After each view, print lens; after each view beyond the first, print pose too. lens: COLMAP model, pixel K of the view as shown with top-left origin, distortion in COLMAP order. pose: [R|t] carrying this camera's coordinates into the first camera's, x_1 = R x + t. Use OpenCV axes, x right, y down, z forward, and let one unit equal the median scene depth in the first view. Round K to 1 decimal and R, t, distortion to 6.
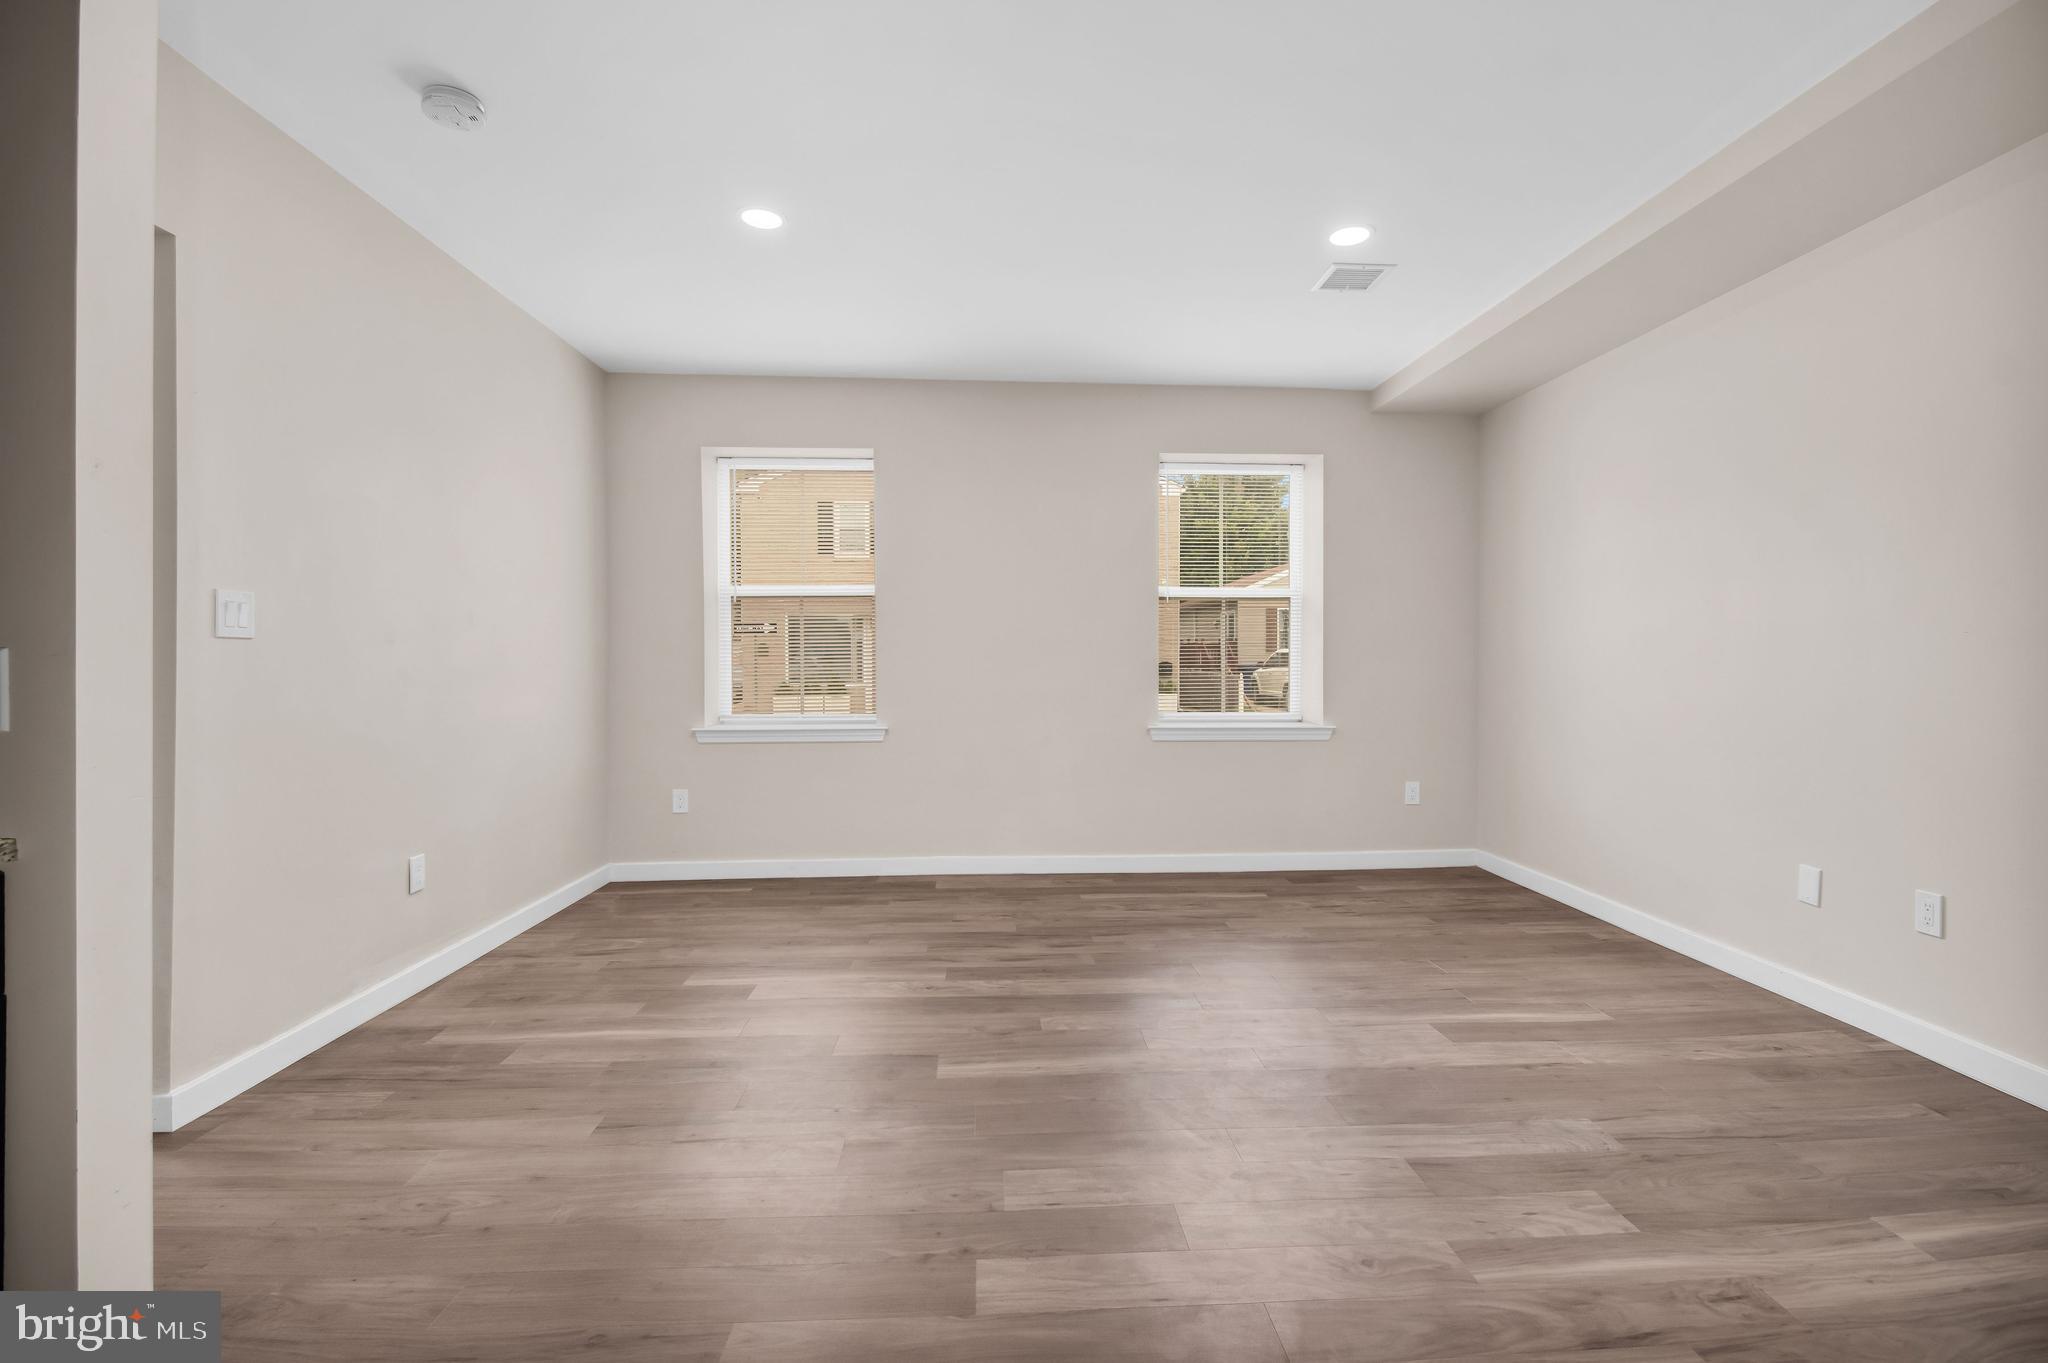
lens RADIAL K [[939.8, 0, 1022.4], [0, 939.8, 656.5], [0, 0, 1]] dist [0.000128, -0.000396]
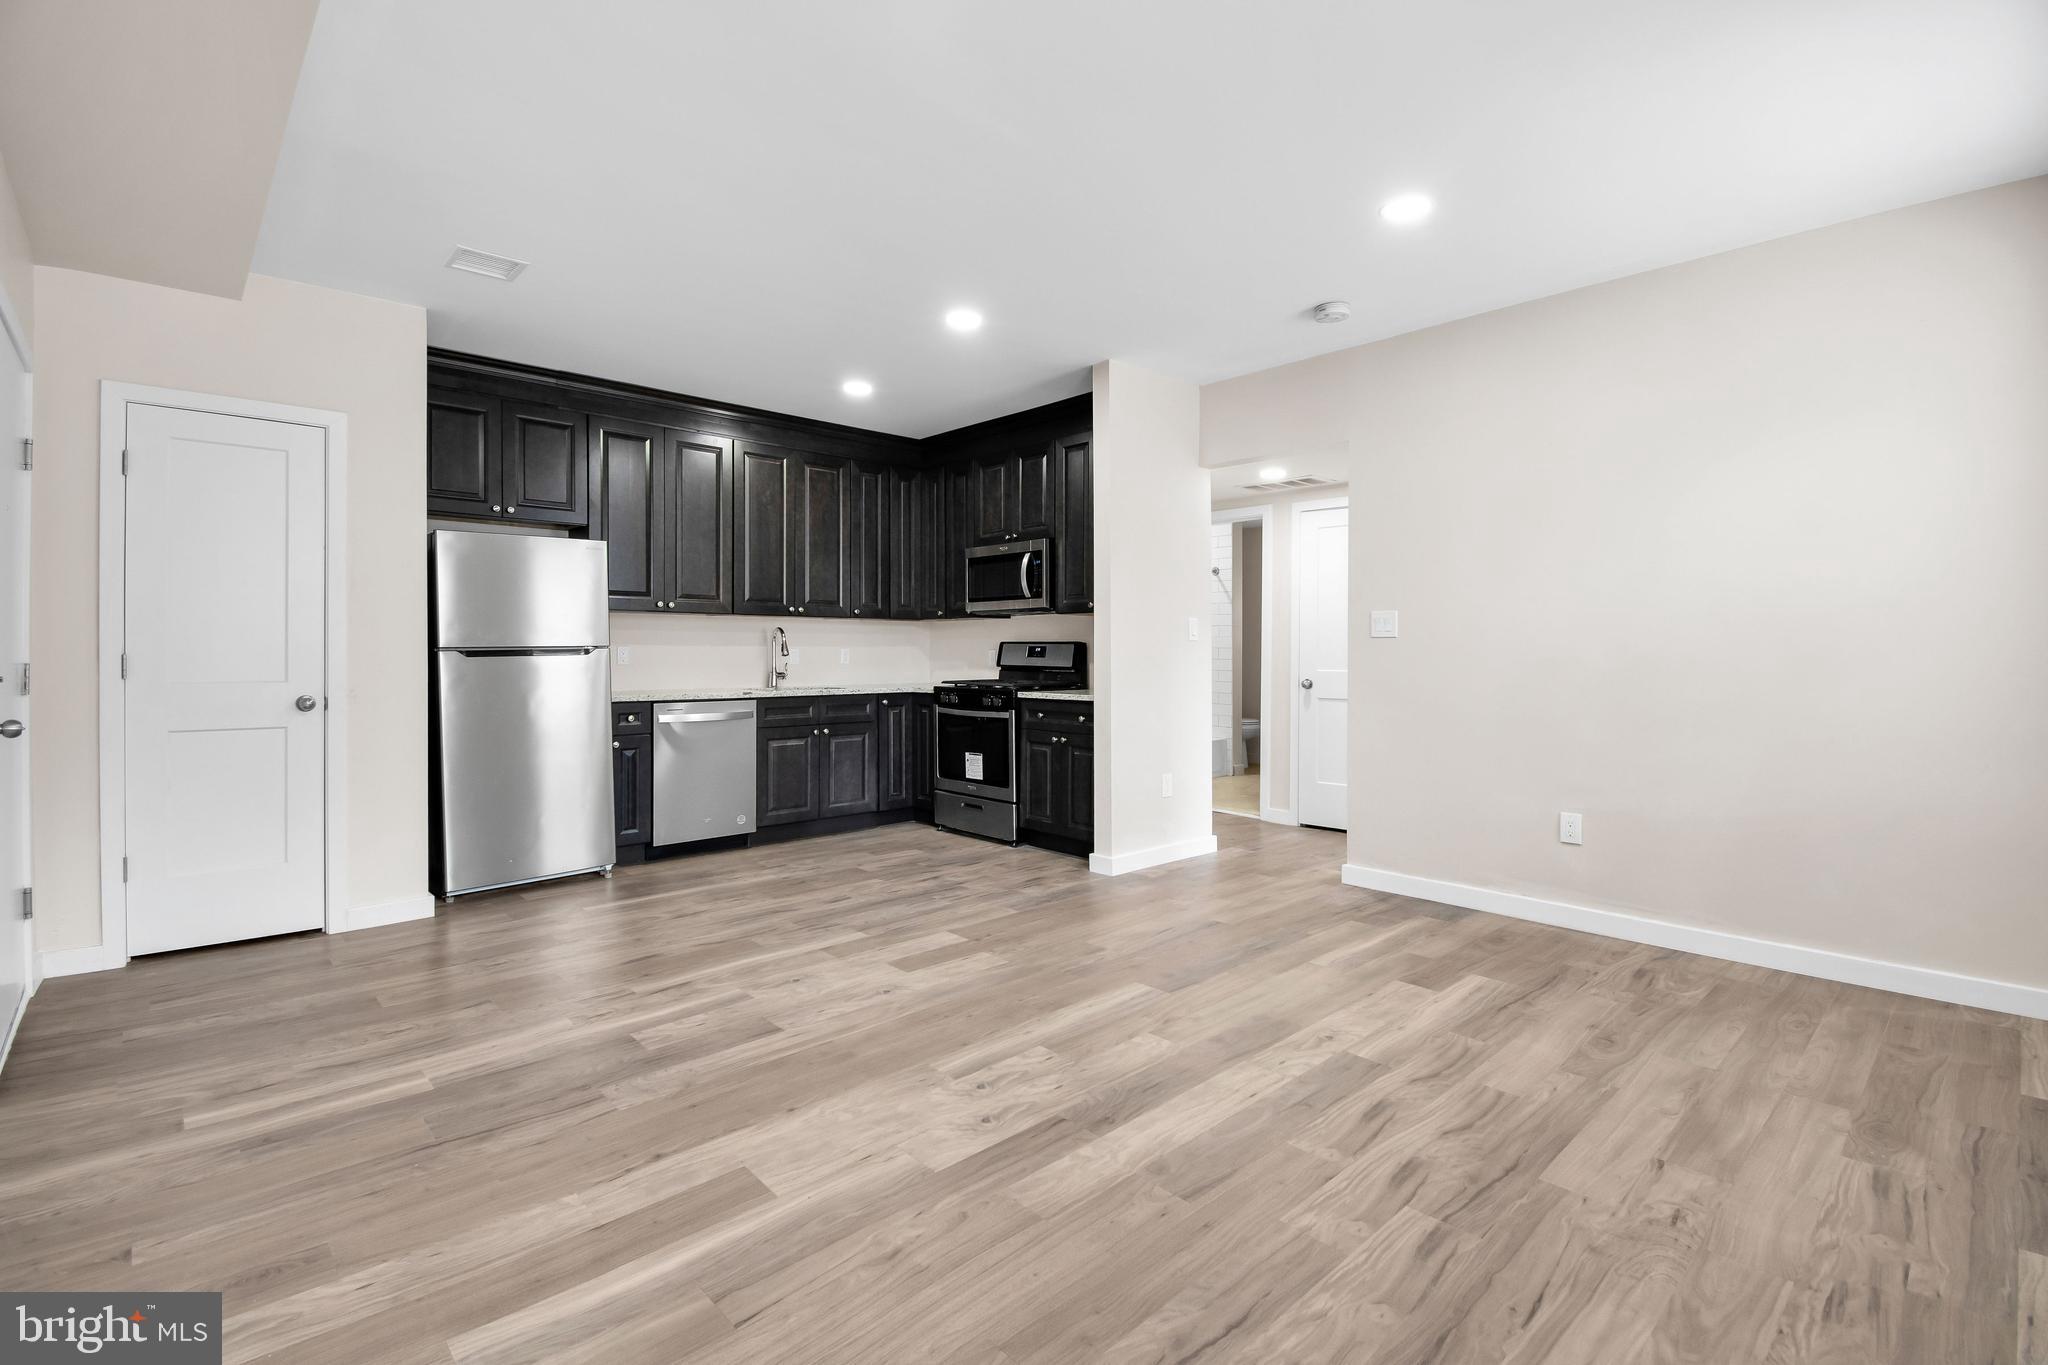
lens RADIAL K [[939.8, 0, 1022.4], [0, 939.8, 657.5], [0, 0, 1]] dist [0.000128, -0.000396]
pose [[-0.765681, -0.002849, -0.643214, 0.910198], [-0.007937, 0.999956, 0.005019, 0.007204], [0.643171, 0.008948, -0.765670, 2.017573]]
